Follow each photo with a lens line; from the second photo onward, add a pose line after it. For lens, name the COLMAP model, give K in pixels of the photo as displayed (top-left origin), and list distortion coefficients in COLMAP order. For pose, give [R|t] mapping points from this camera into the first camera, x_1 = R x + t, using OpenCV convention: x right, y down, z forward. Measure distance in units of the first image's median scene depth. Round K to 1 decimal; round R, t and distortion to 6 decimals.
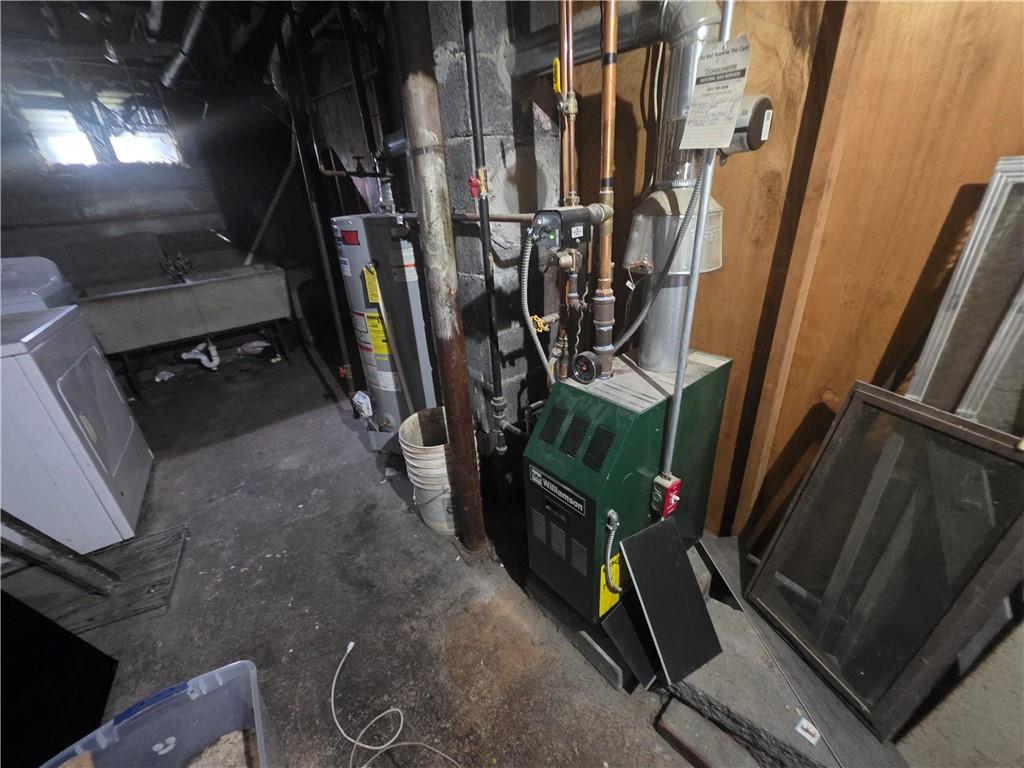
lens RADIAL K [[410.7, 0, 510.6], [0, 410.7, 377.2], [0, 0, 1]] dist [-0.000311, -0.000084]
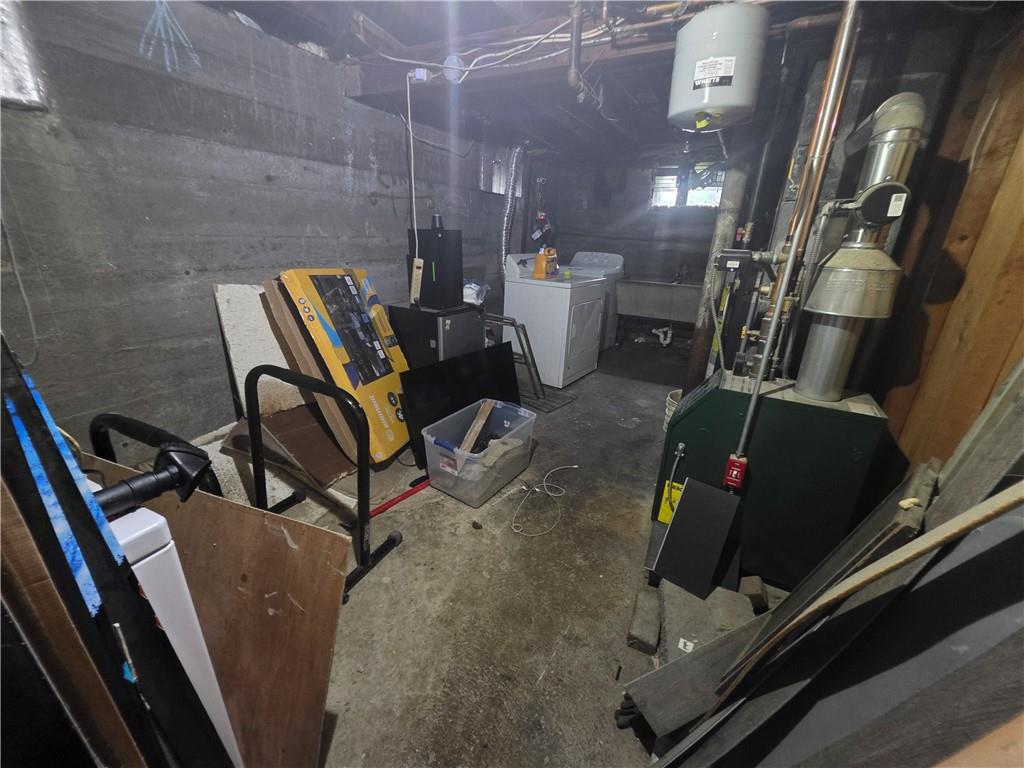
lens RADIAL K [[410.7, 0, 510.6], [0, 410.7, 377.2], [0, 0, 1]] dist [-0.000311, -0.000084]
pose [[0.362213, 0.377947, -0.852032, 0.706807], [-0.441108, 0.874768, 0.200510, 0.051065], [0.821113, 0.303210, 0.483567, -0.191567]]
